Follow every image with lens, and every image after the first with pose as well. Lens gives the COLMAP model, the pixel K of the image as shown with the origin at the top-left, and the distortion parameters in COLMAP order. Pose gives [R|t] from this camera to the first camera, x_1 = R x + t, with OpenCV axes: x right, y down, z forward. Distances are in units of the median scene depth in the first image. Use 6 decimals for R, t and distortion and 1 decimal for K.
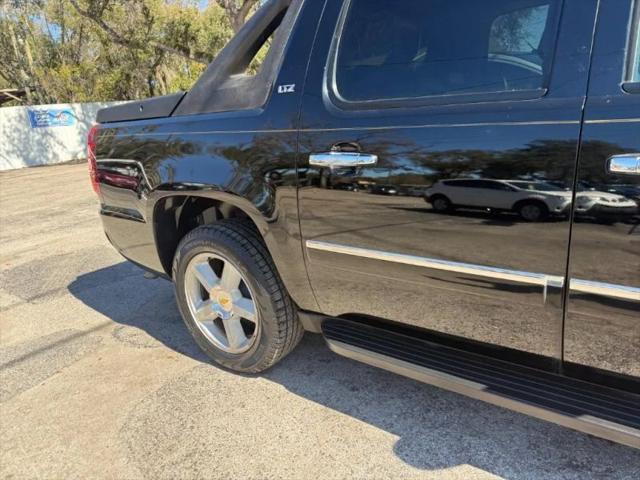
lens RADIAL K [[447.3, 0, 321.0], [0, 447.3, 240.3], [0, 0, 1]] dist [0.013430, -0.010459]
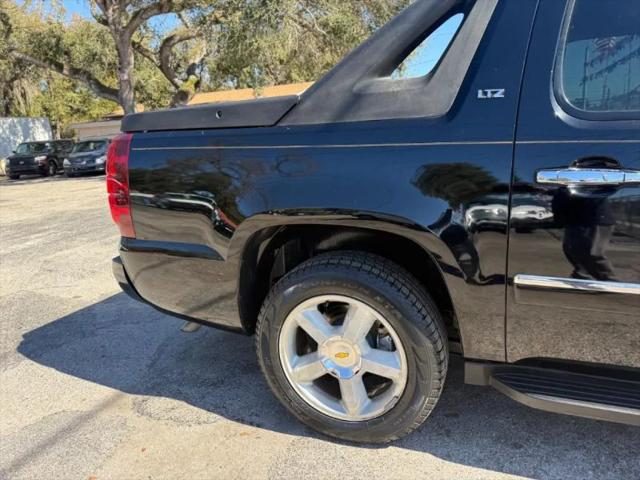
lens RADIAL K [[447.3, 0, 321.5], [0, 447.3, 240.6], [0, 0, 1]] dist [0.013430, -0.010459]
pose [[0.962079, -0.025472, 0.271580, -0.390381], [0.042459, 0.997479, -0.056855, -0.020178], [-0.269447, 0.066229, 0.960735, 0.191977]]
